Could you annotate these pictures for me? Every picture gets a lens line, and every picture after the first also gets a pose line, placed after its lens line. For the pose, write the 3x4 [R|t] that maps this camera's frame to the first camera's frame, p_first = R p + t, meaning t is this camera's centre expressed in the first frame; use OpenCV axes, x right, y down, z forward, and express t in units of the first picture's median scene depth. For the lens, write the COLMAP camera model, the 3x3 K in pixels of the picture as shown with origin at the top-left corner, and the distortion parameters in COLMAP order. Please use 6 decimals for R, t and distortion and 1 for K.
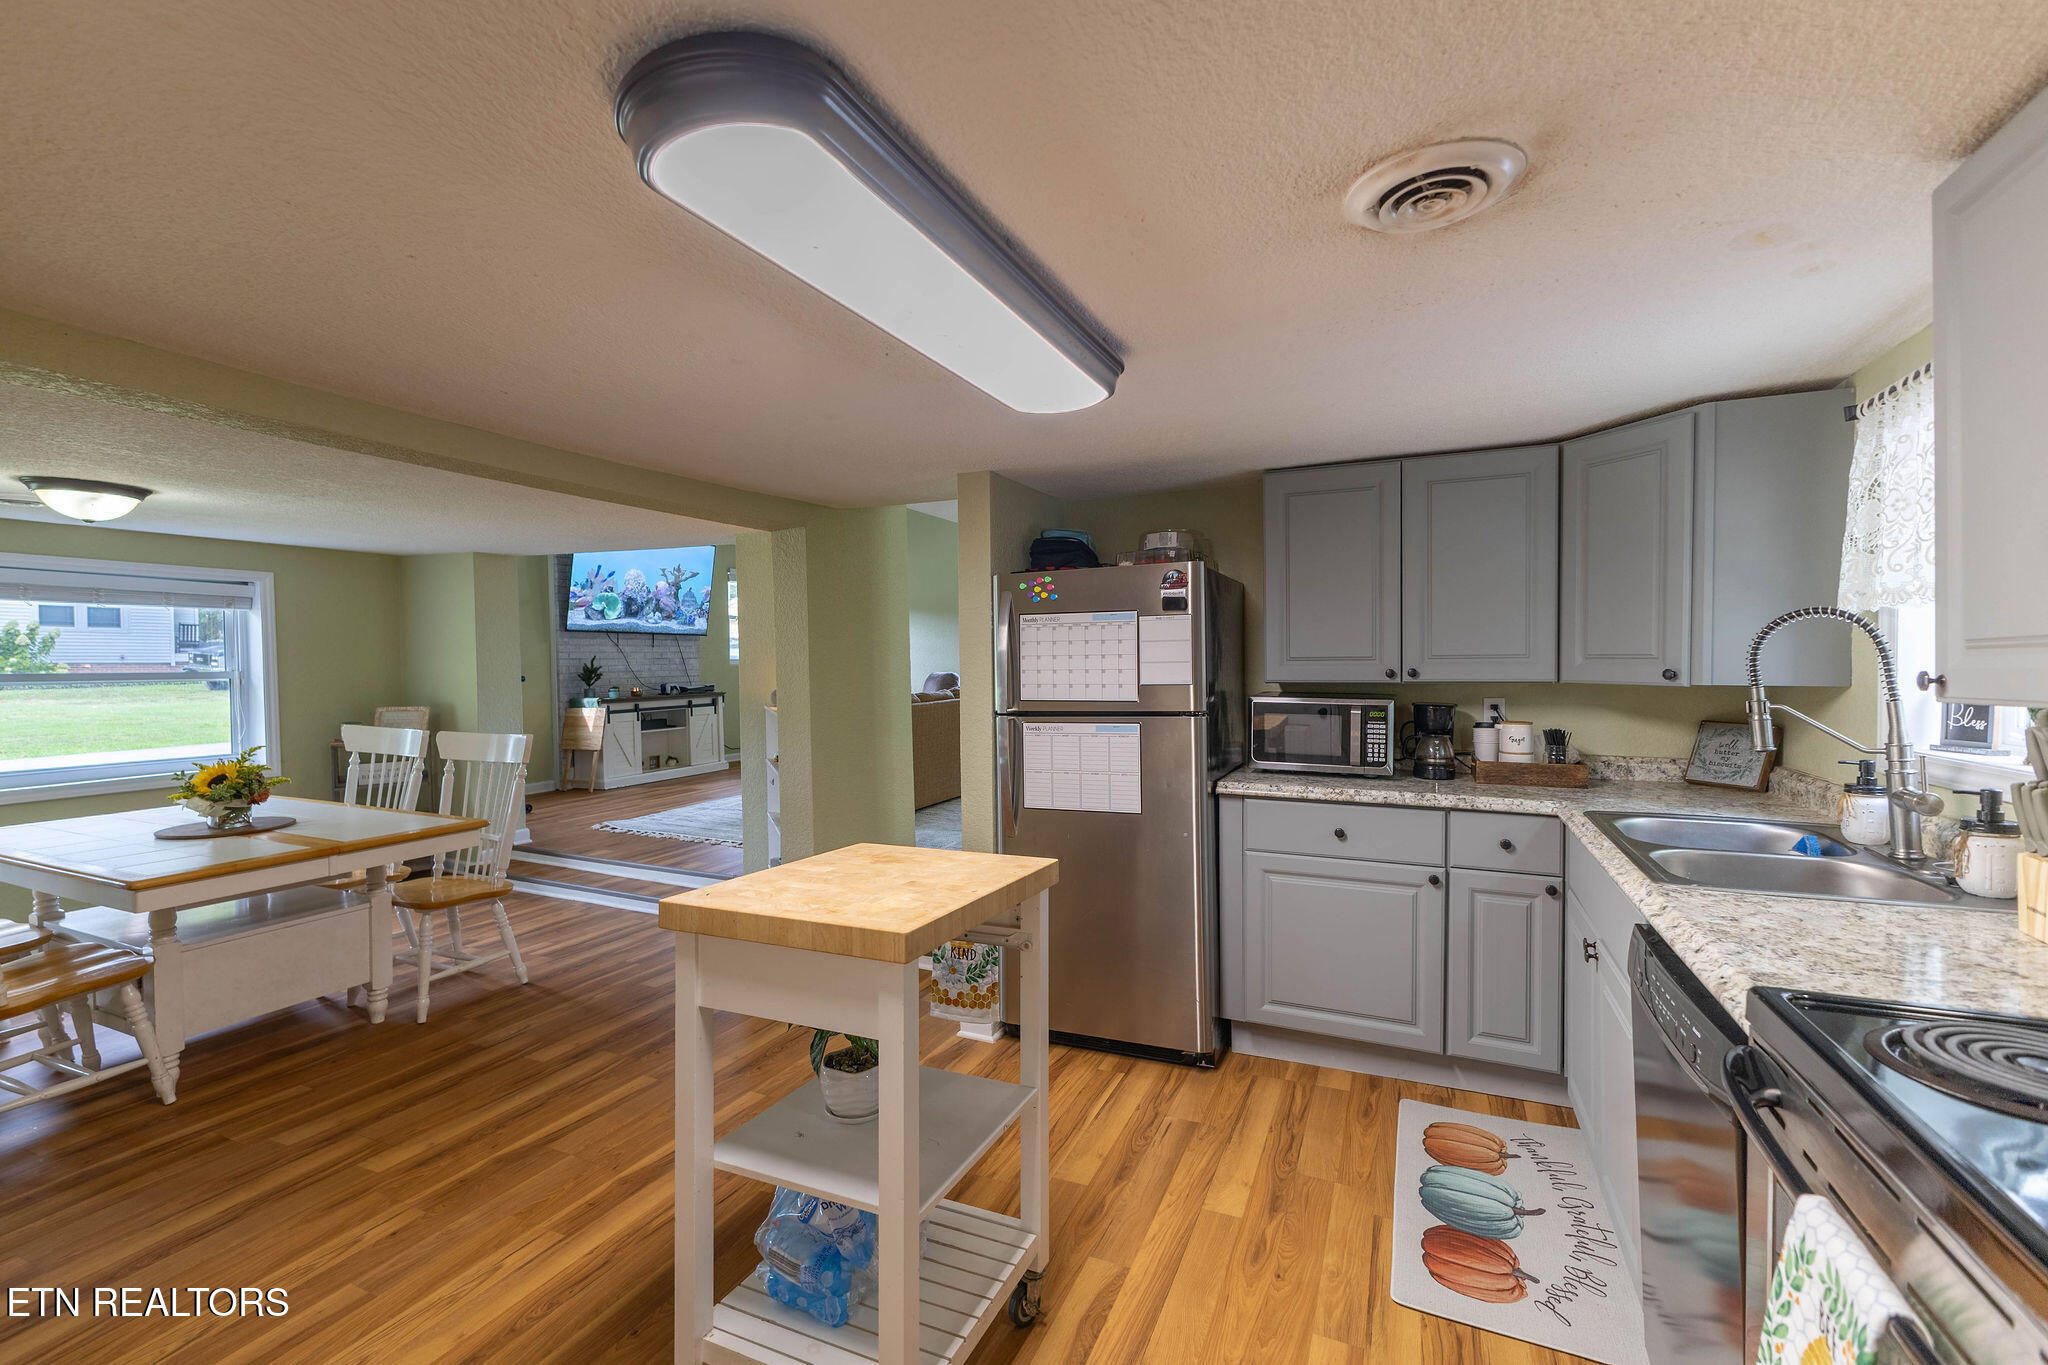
lens RADIAL K [[883.6, 0, 1017.4], [0, 883.6, 682.8], [0, 0, 1]] dist [0.013250, -0.000066]
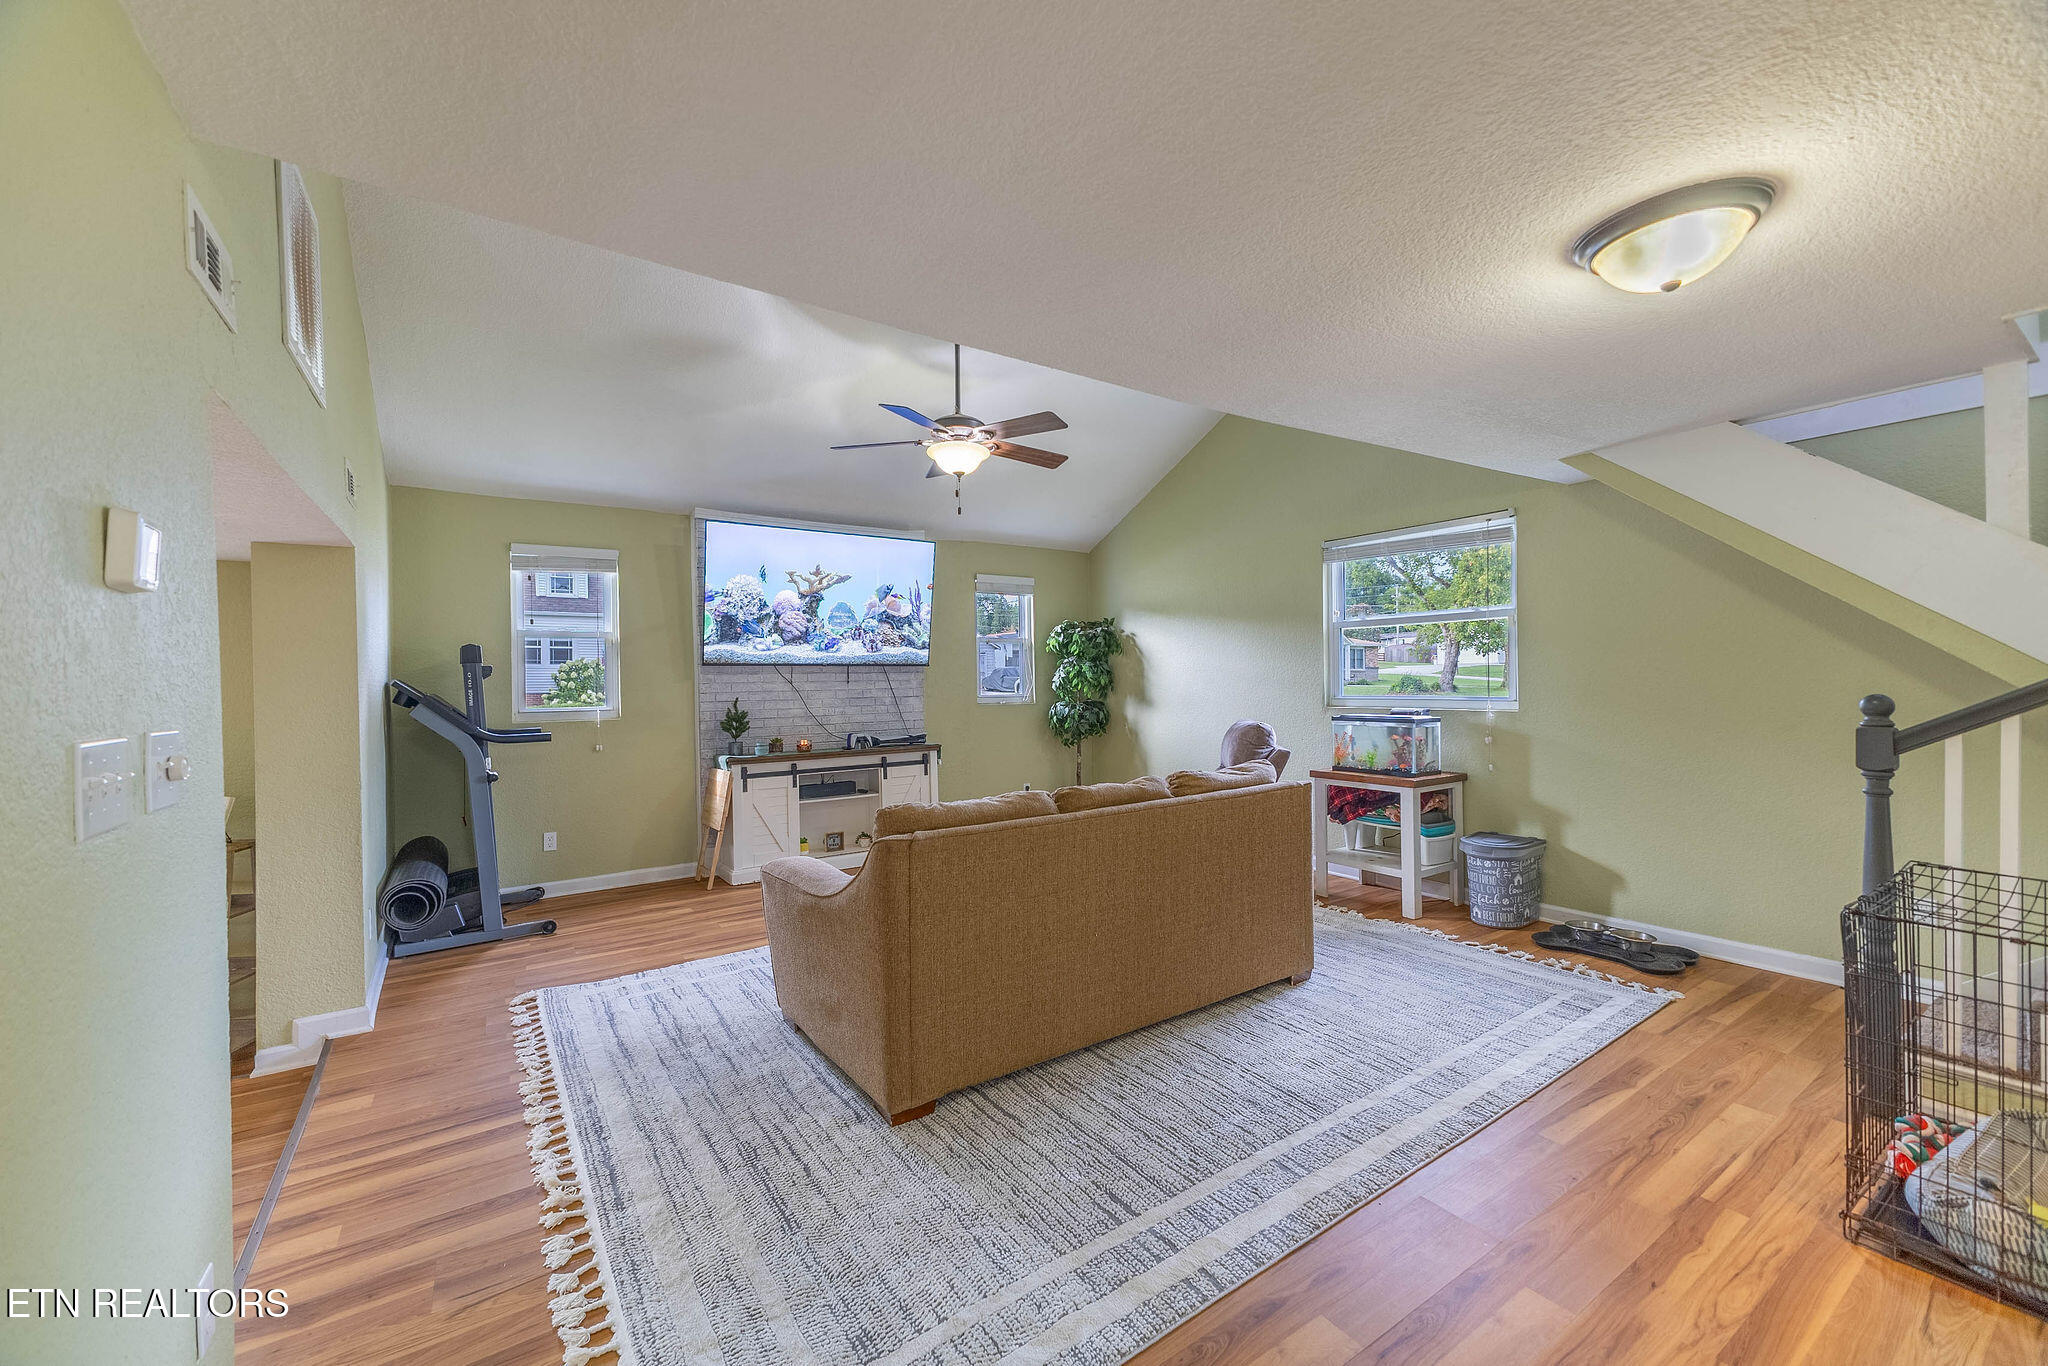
lens RADIAL K [[811.6, 0, 1017.6], [0, 811.6, 693.2], [0, 0, 1]] dist [0.014245, -0.000502]
pose [[0.848695, 0.003886, -0.528868, 0.203027], [-0.006894, 0.999969, -0.003716, -0.090059], [0.528838, 0.006799, 0.848696, 1.521735]]
